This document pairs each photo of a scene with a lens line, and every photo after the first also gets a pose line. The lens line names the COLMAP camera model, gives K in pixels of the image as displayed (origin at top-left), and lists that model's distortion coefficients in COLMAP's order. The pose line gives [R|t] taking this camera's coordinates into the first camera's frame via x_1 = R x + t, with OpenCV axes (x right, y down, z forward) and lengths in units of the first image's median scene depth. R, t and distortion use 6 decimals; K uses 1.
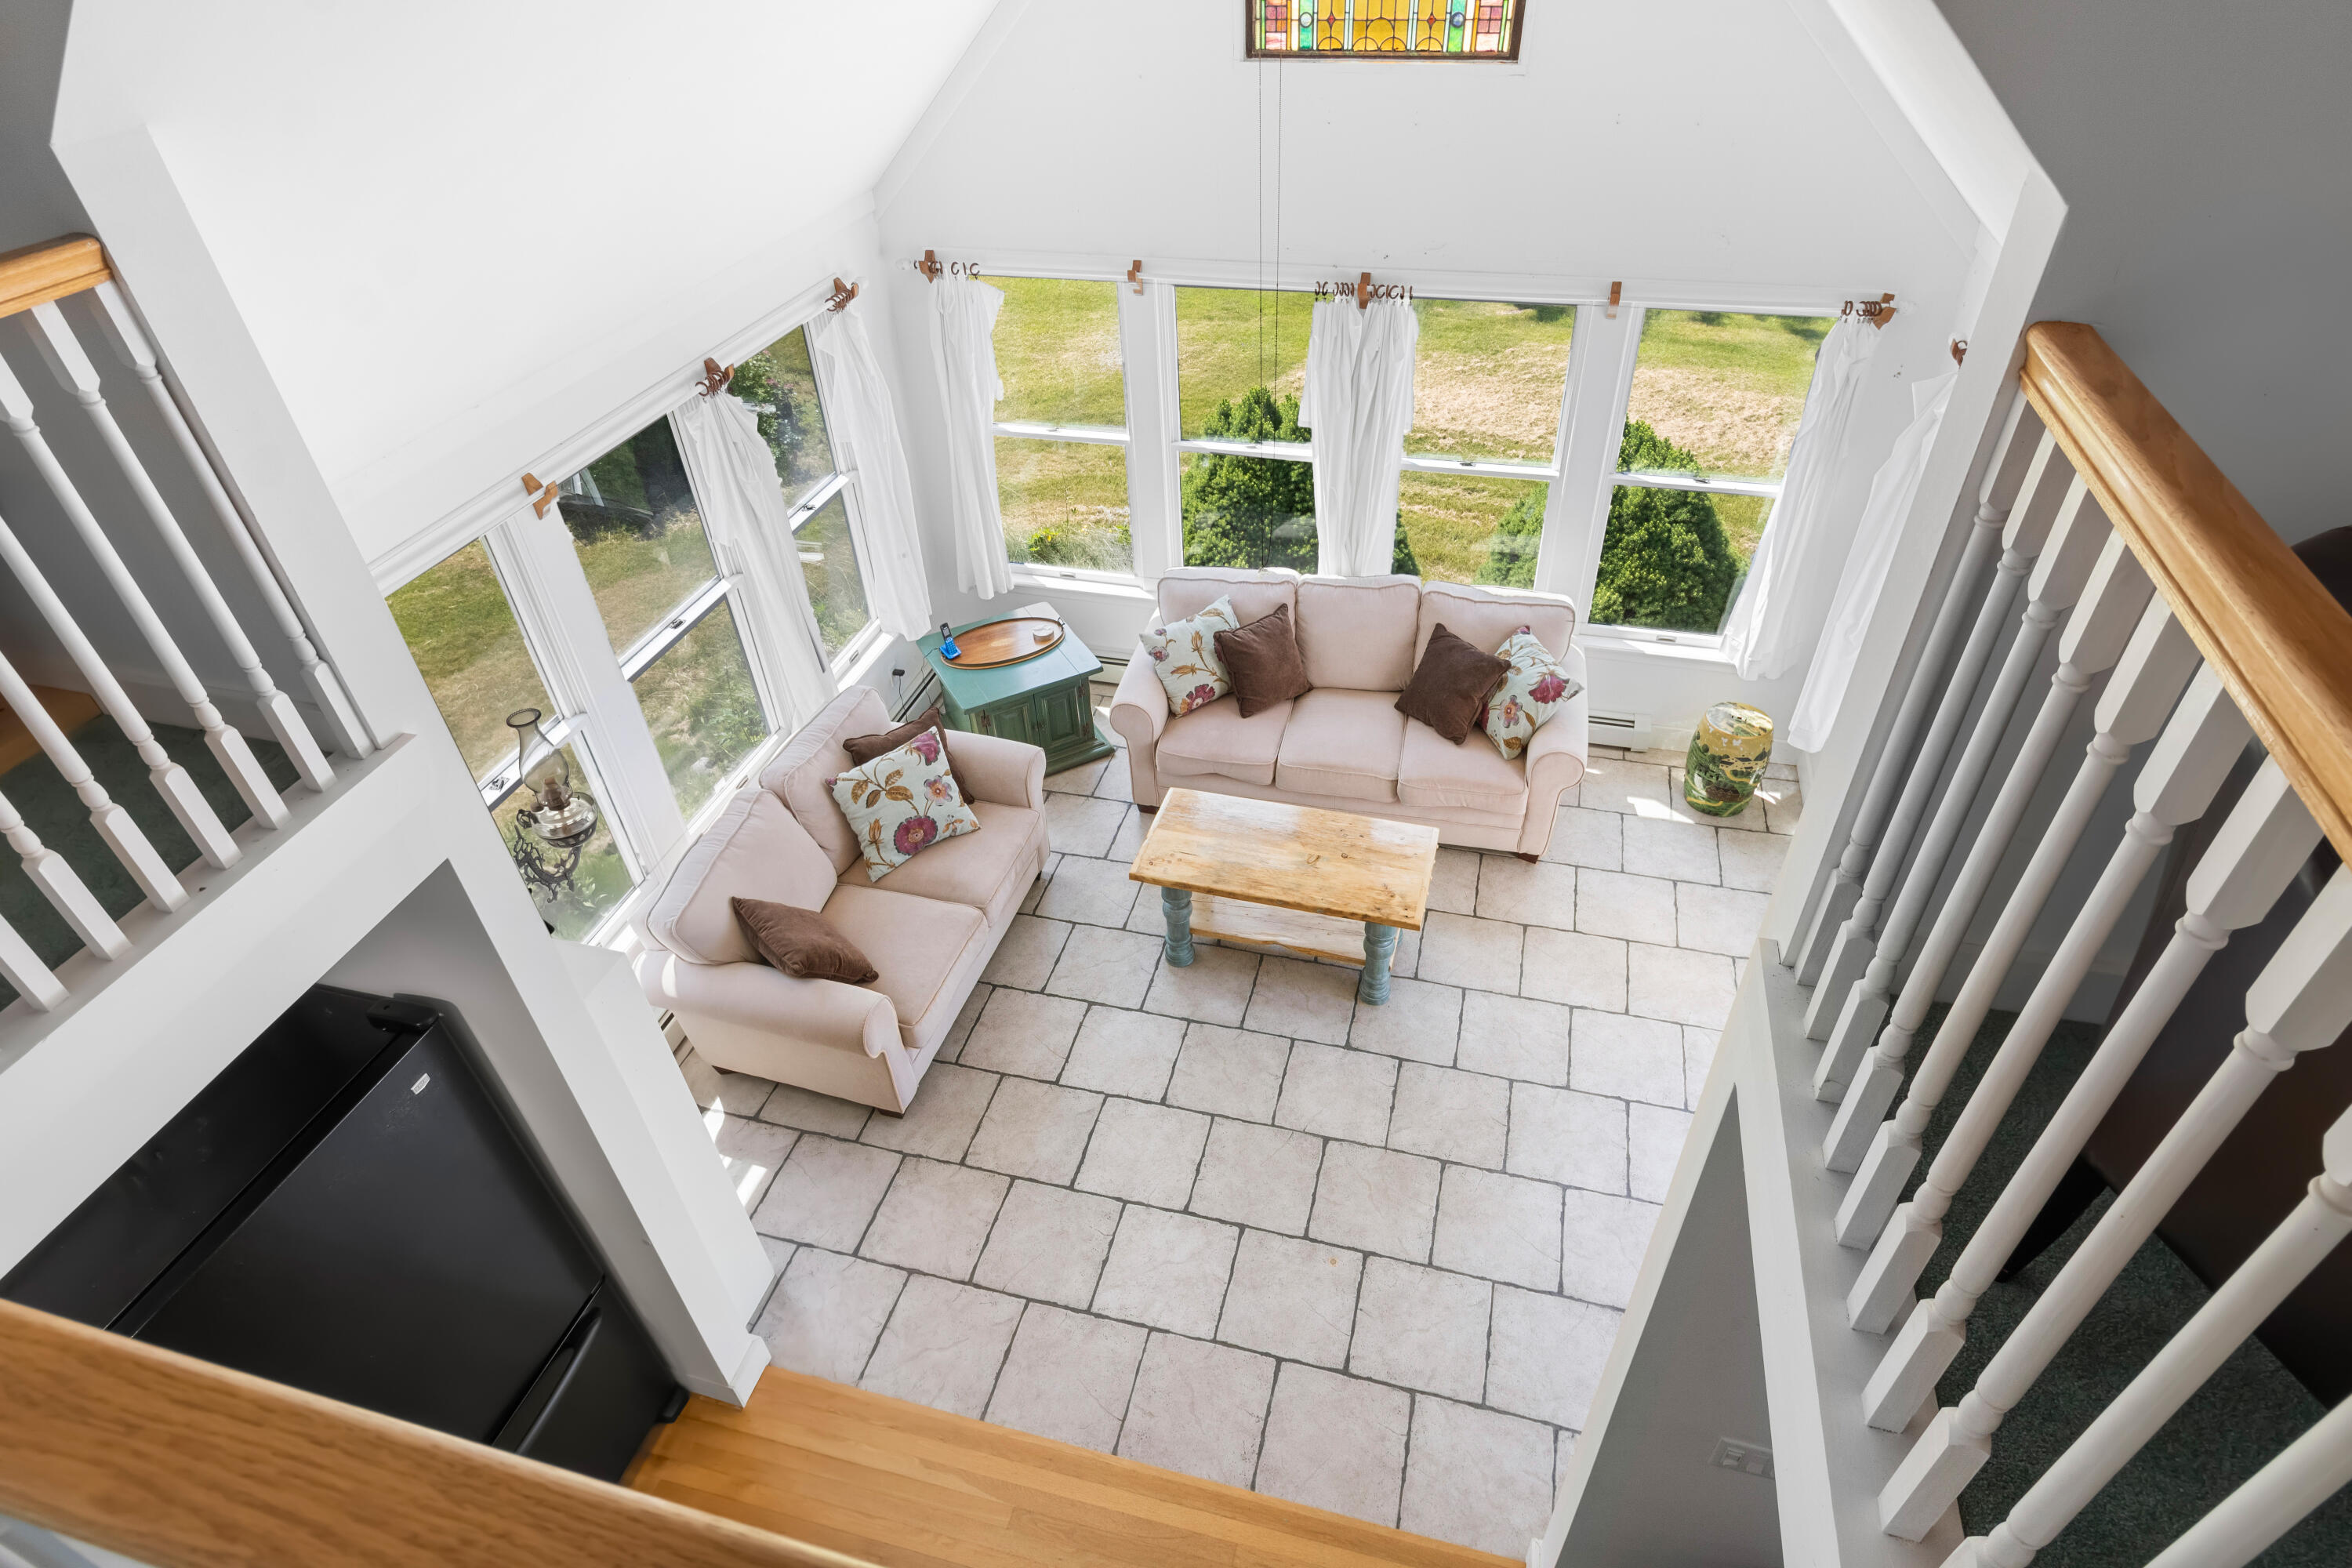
lens RADIAL K [[1212.6, 0, 1179.9], [0, 1212.6, 768.2], [0, 0, 1]] dist [-0.001047, -0.001123]
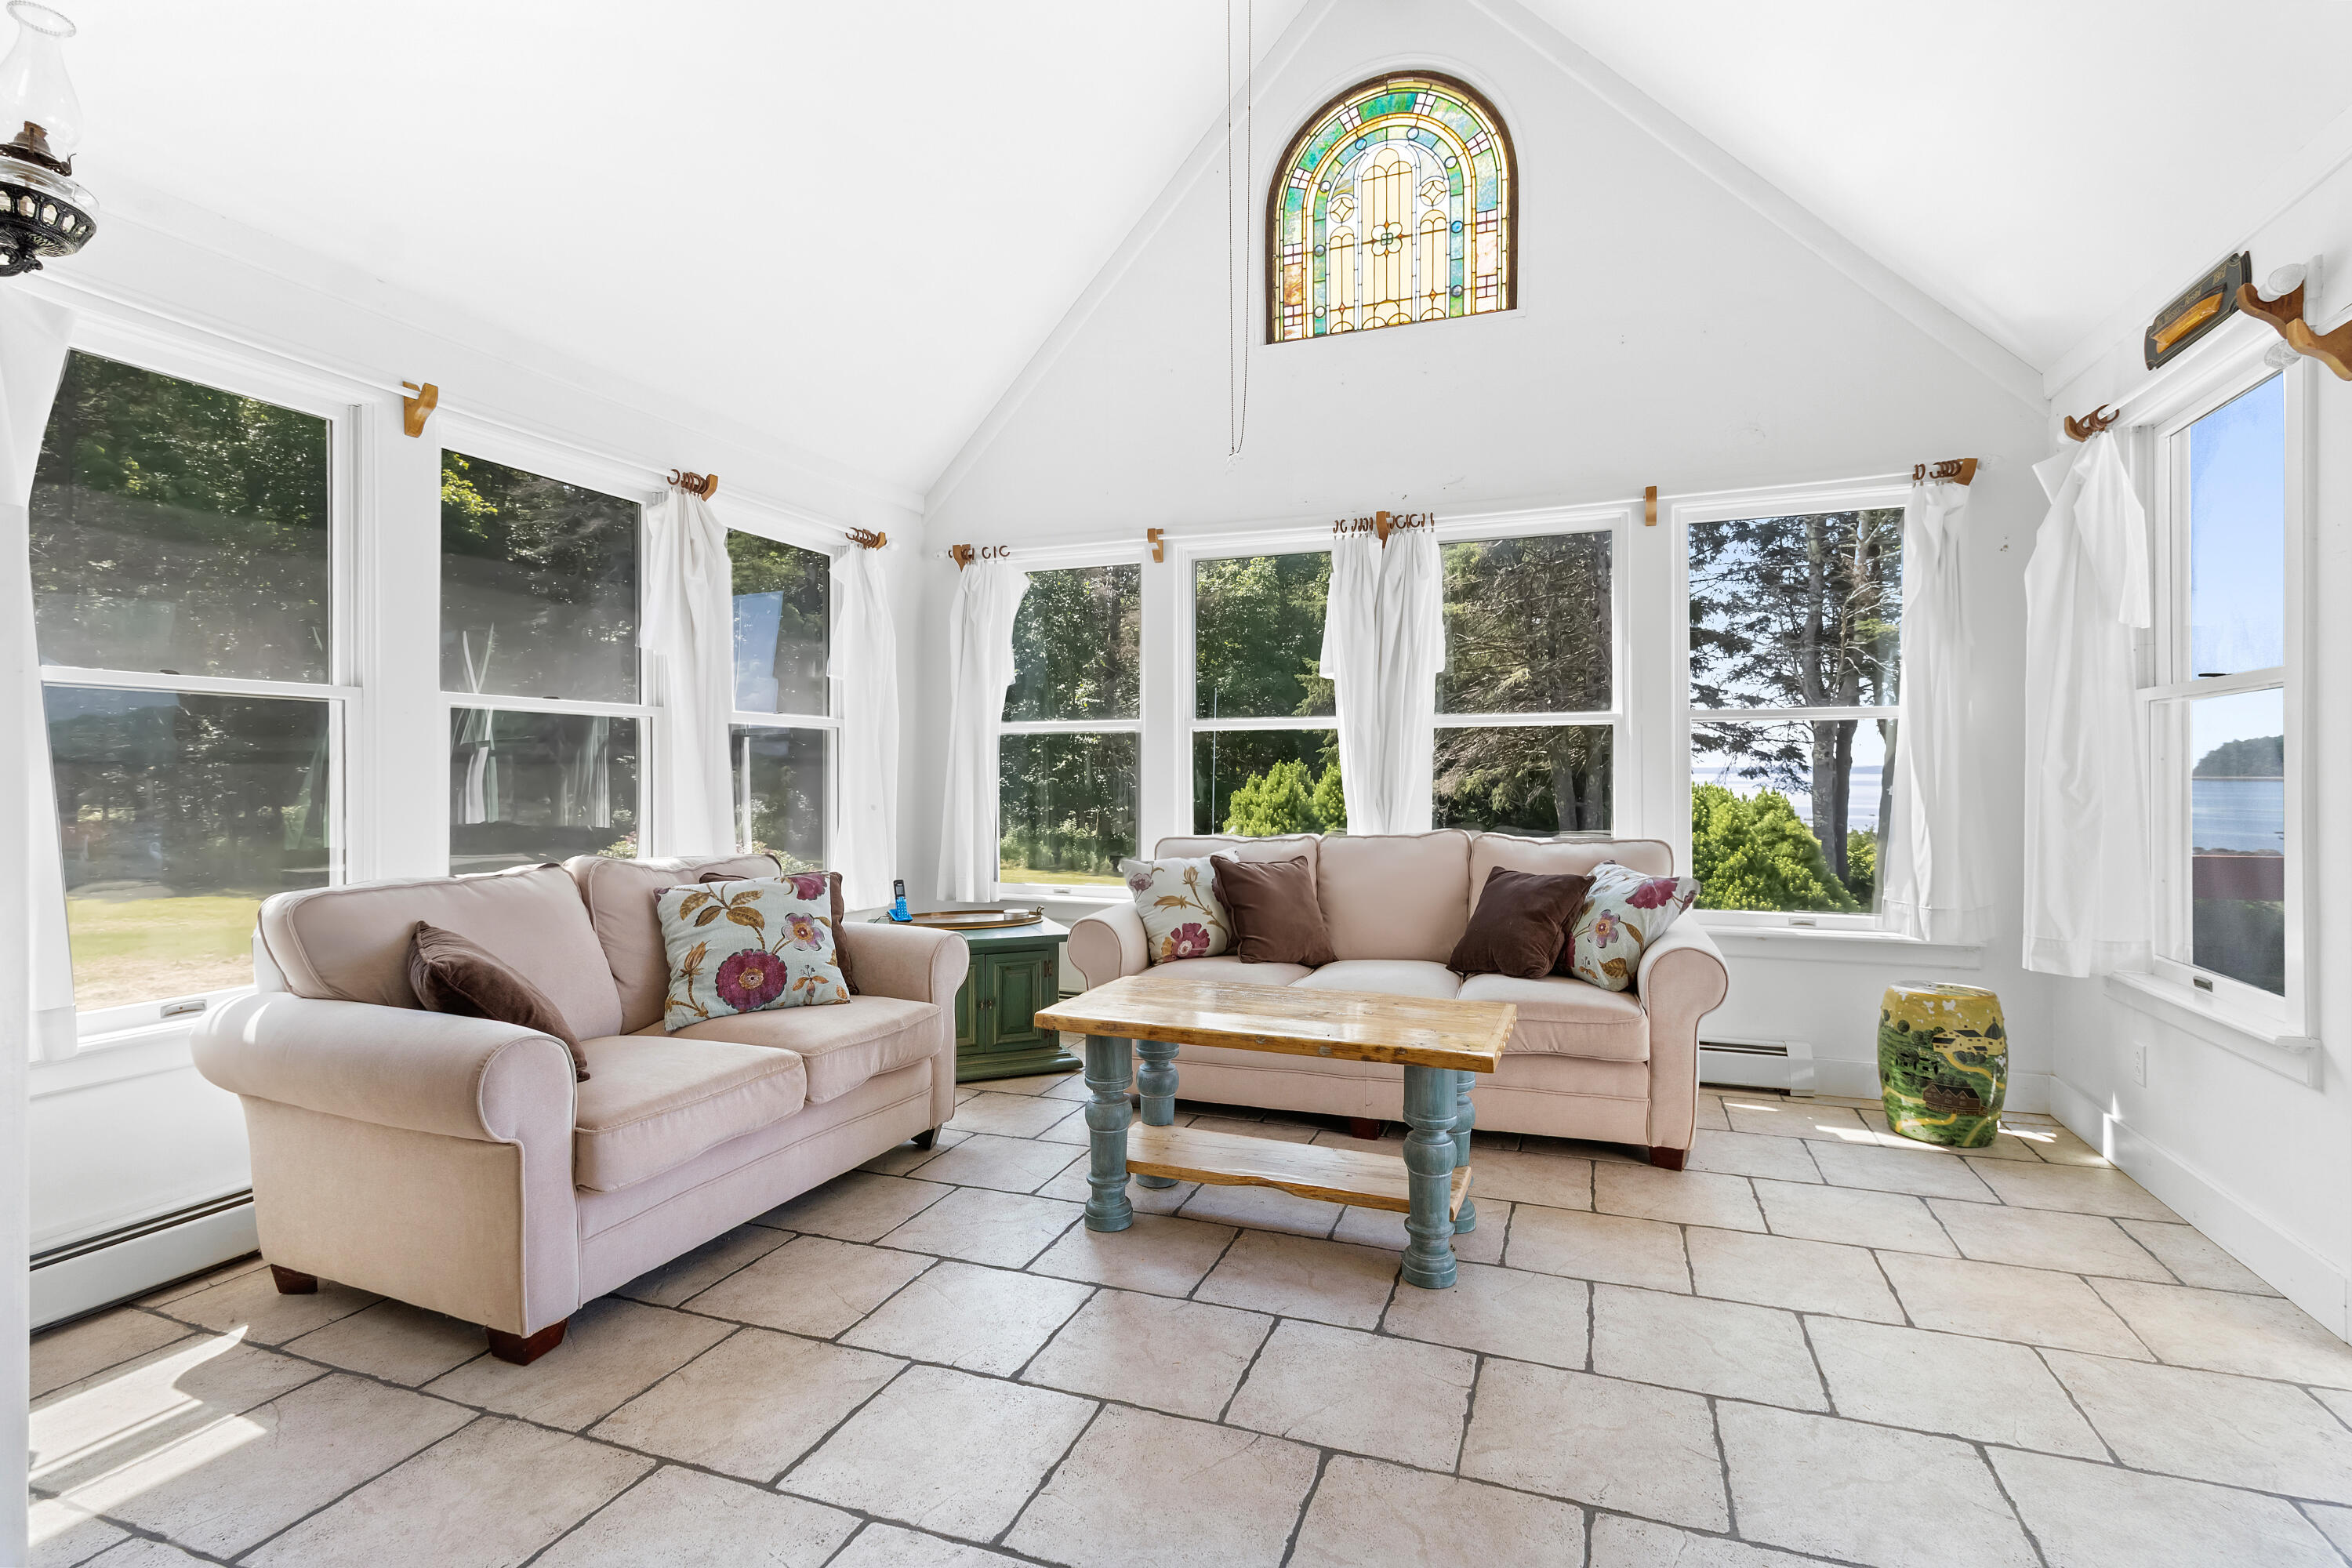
lens RADIAL K [[1087.4, 0, 1179.3], [0, 1087.4, 780.1], [0, 0, 1]] dist [0.001503, 0.000590]
pose [[0.994569, 0.038028, -0.096881, 0.083811], [-0.089679, 0.785523, -0.612299, 0.325604], [0.052818, 0.617662, 0.784668, 0.446504]]
